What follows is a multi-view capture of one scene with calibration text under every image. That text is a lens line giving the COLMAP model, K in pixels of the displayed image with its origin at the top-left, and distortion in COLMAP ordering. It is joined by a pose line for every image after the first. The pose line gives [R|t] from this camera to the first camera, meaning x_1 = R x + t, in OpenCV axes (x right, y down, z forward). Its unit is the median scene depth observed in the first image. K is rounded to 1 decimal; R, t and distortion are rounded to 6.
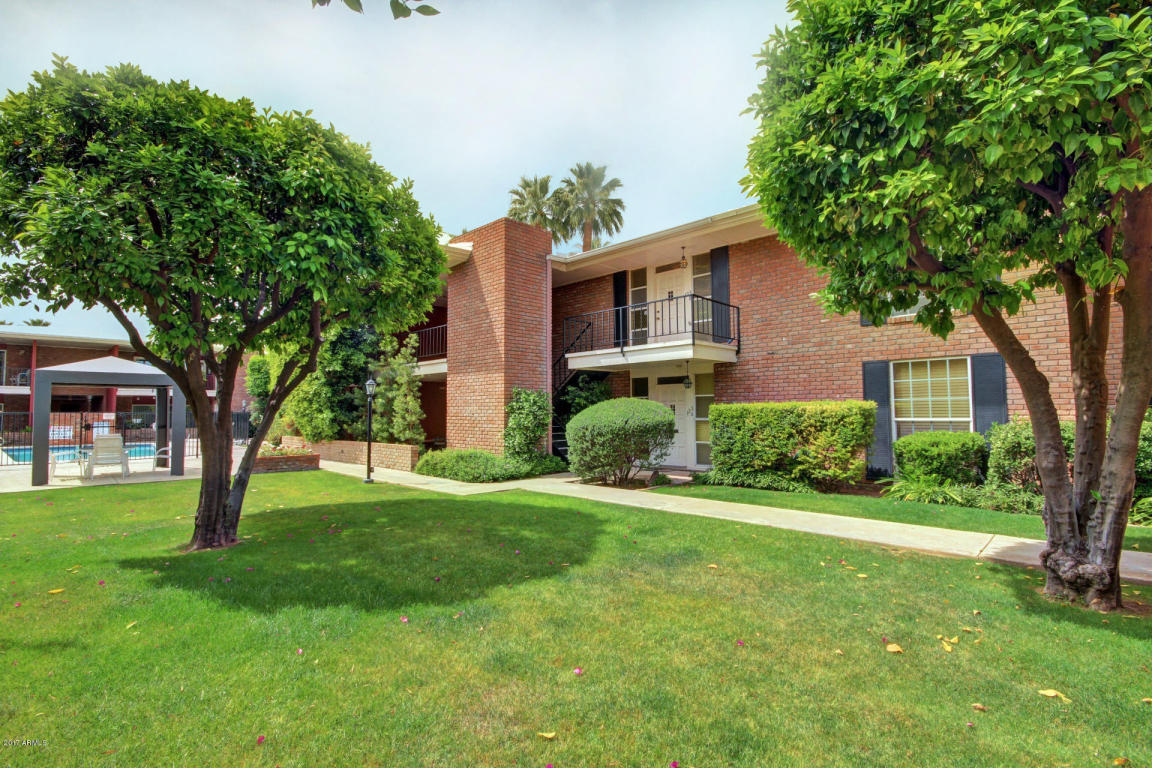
lens RADIAL K [[532.1, 0, 578.7], [0, 532.1, 382.4], [0, 0, 1]] dist [-0.003423, -0.003269]
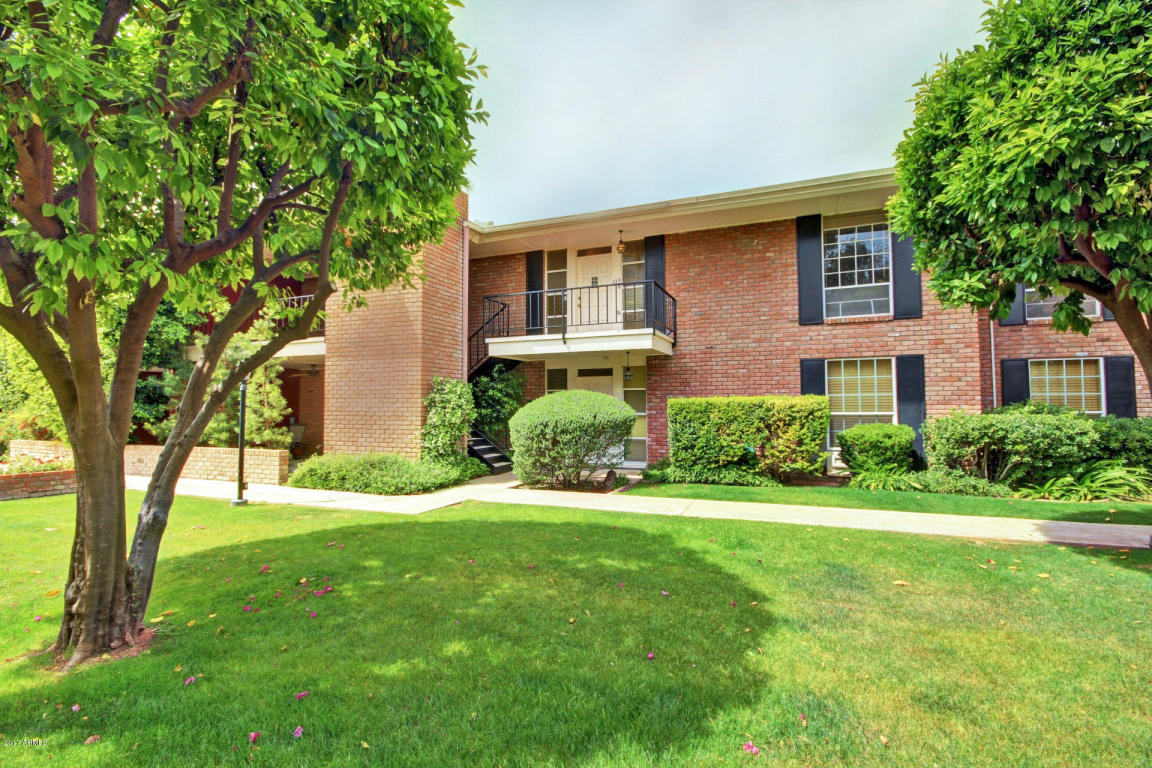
lens RADIAL K [[532.1, 0, 581.2], [0, 532.1, 383.5], [0, 0, 1]] dist [-0.003423, -0.003269]
pose [[0.926089, 0.017924, 0.376880, -0.244250], [-0.022846, 0.999702, 0.008594, 0.010068], [-0.376613, -0.016569, 0.926222, 0.171348]]
